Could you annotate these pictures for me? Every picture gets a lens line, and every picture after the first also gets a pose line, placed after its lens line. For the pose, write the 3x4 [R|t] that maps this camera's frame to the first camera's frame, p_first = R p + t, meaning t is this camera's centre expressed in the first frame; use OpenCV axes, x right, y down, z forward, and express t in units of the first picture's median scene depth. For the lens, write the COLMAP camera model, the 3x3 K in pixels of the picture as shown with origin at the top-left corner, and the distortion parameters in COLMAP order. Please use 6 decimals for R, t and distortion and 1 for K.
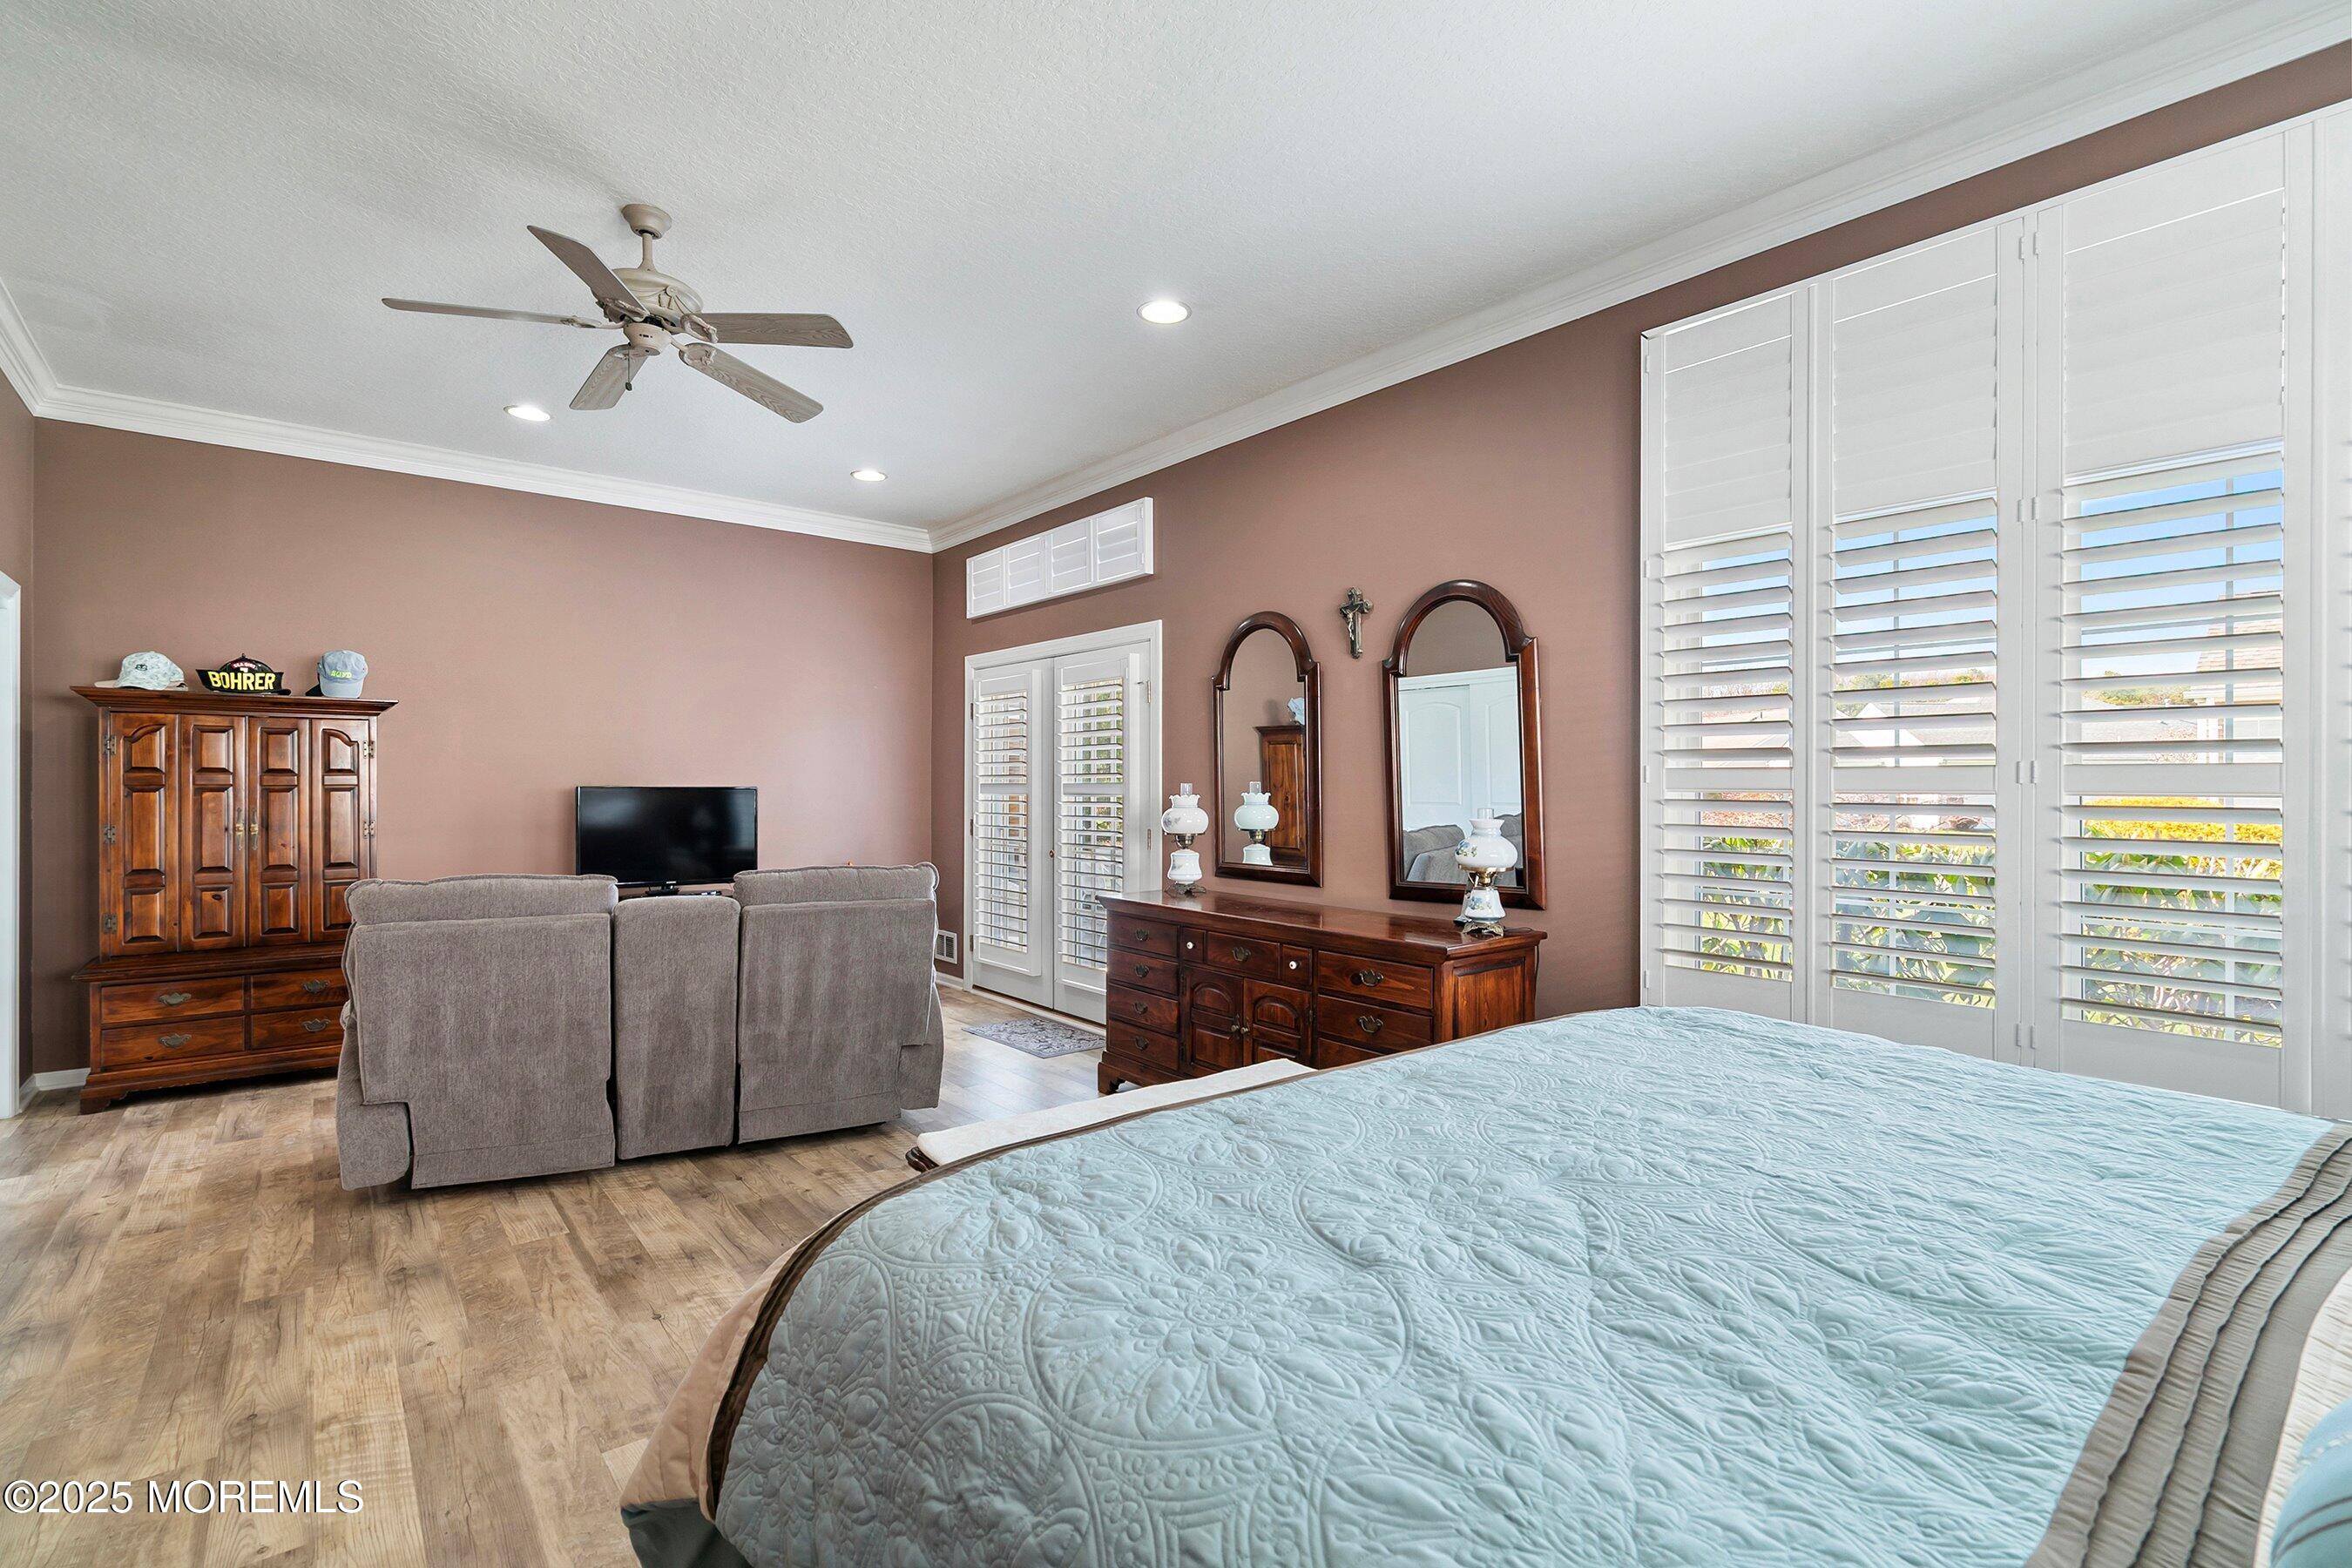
lens RADIAL K [[1057.1, 0, 1176.5], [0, 1057.1, 783.3], [0, 0, 1]] dist [-0.000796, 0.000062]
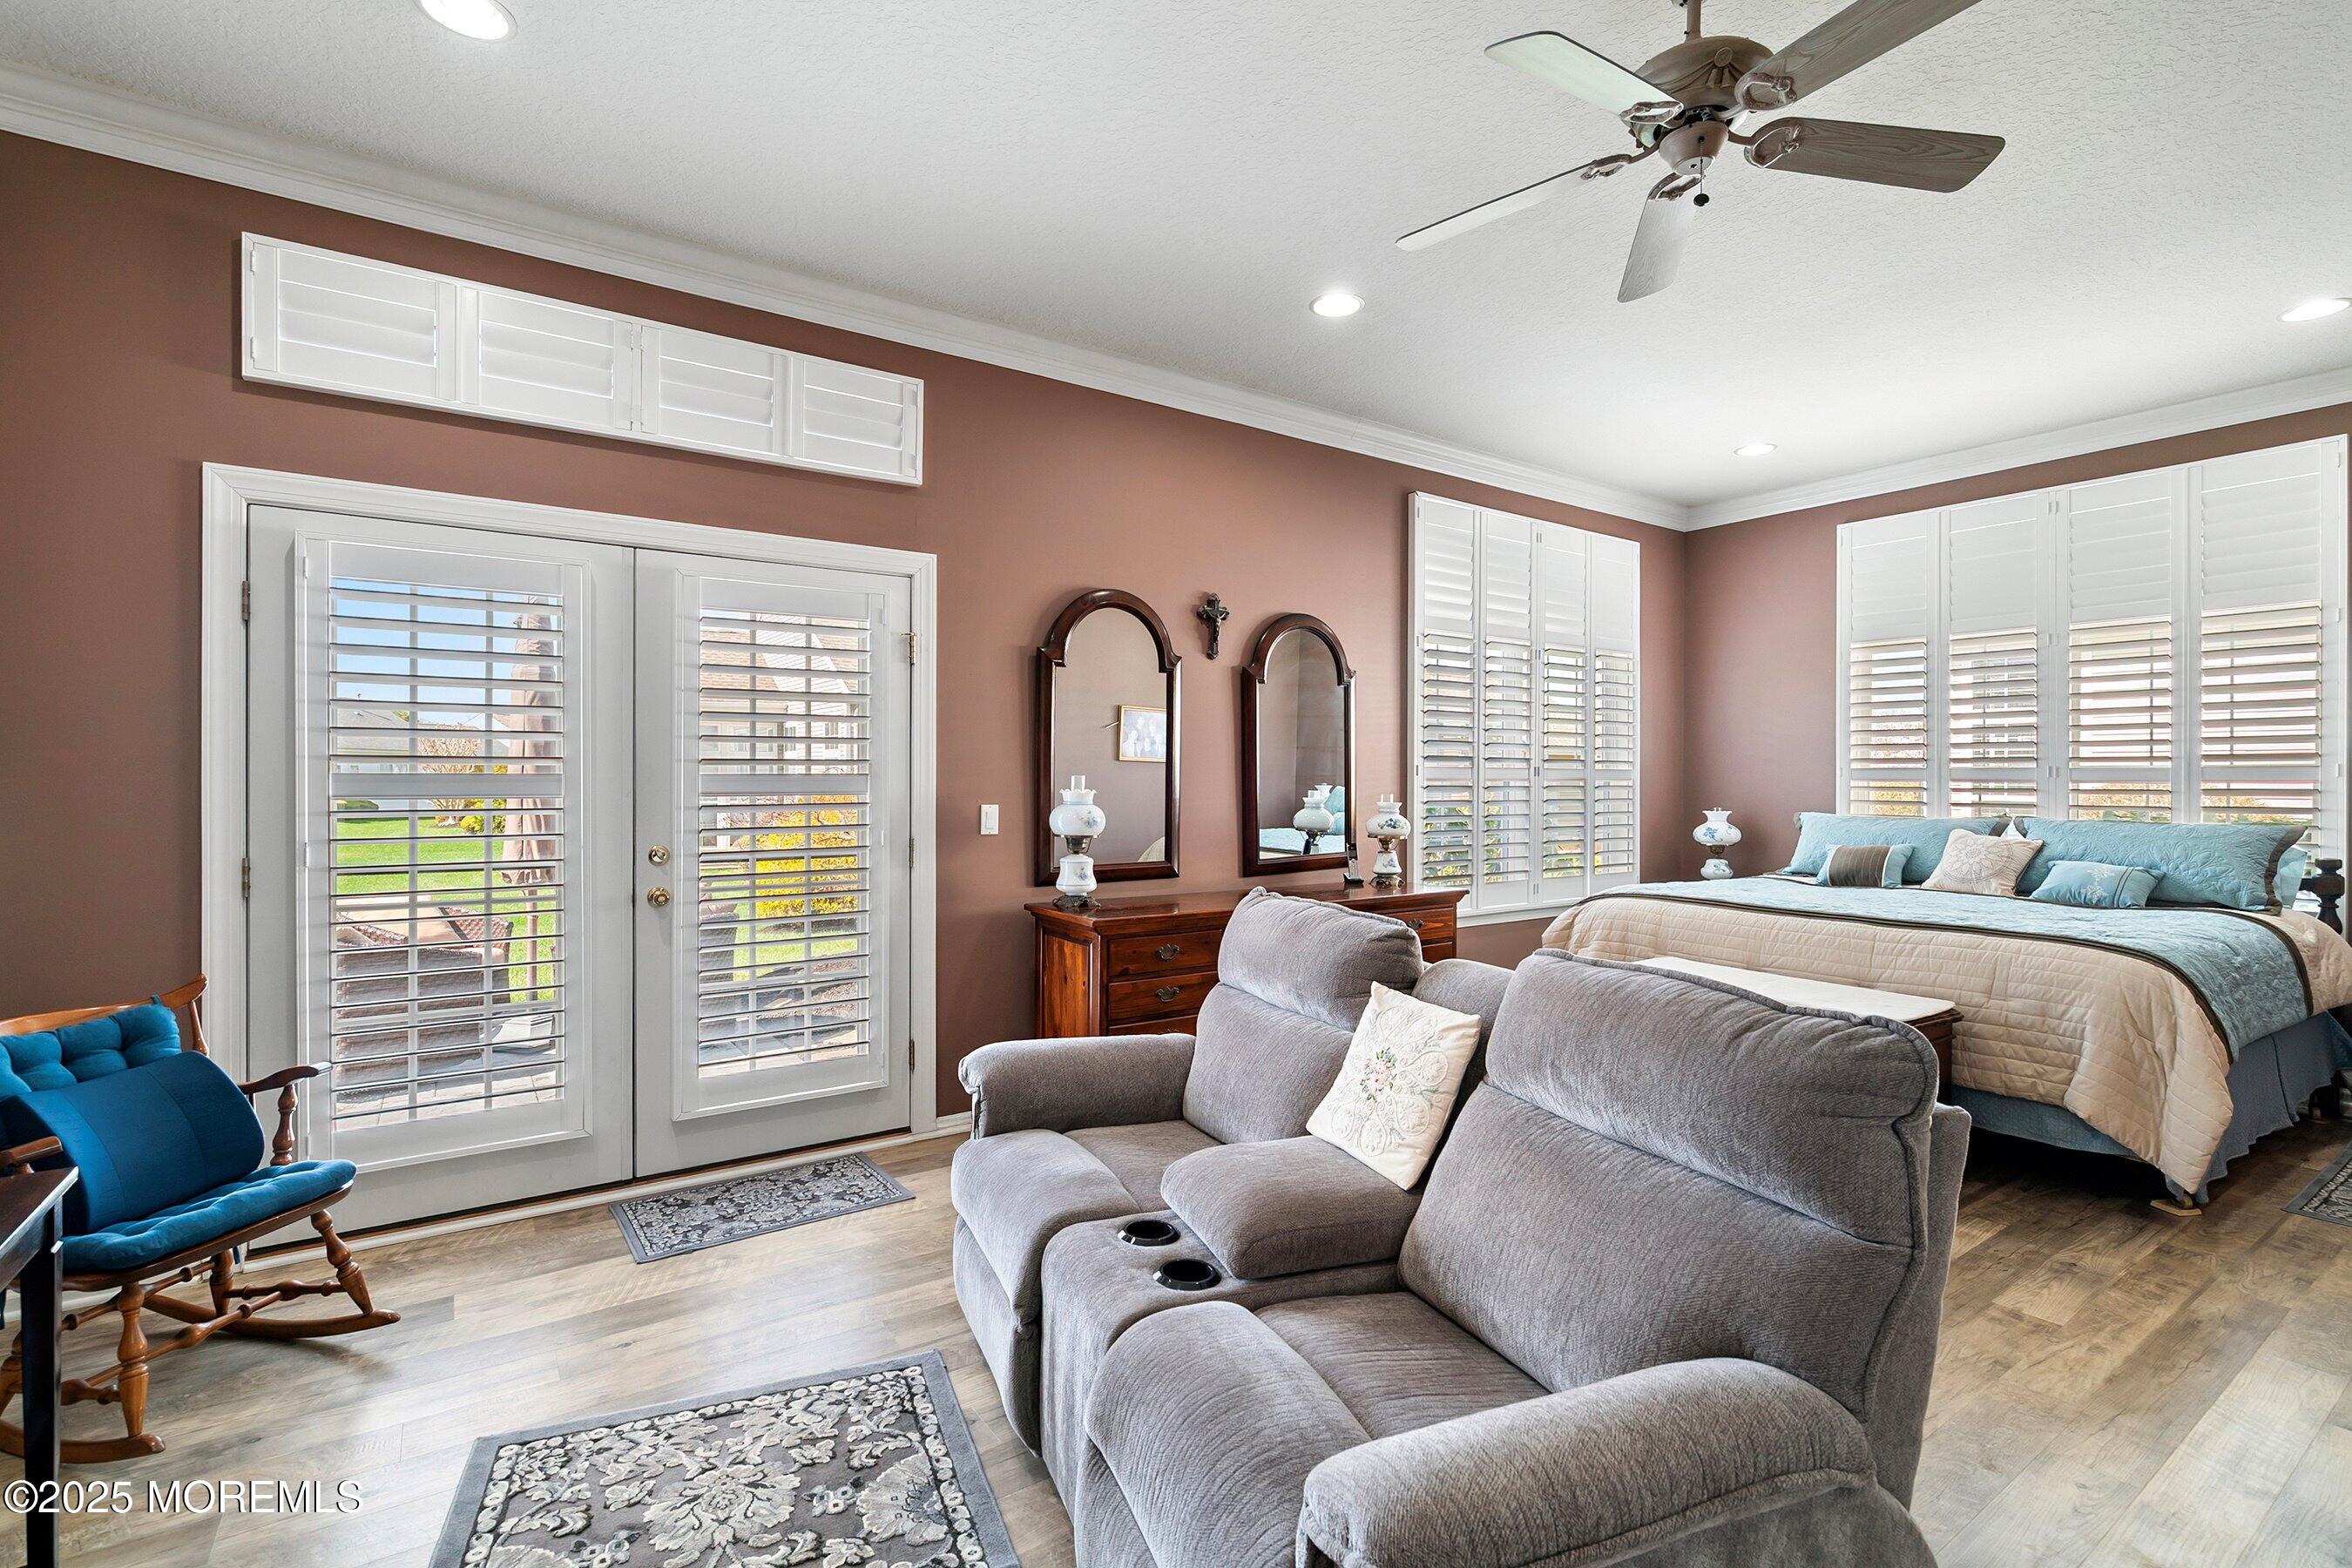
lens RADIAL K [[1057.1, 0, 1176.4], [0, 1057.1, 784.1], [0, 0, 1]] dist [-0.000796, 0.000062]
pose [[0.096469, -0.000558, 0.995336, -0.744829], [0.000946, 0.999999, 0.000469, 0.006947], [-0.995336, 0.000896, 0.096469, 0.766018]]
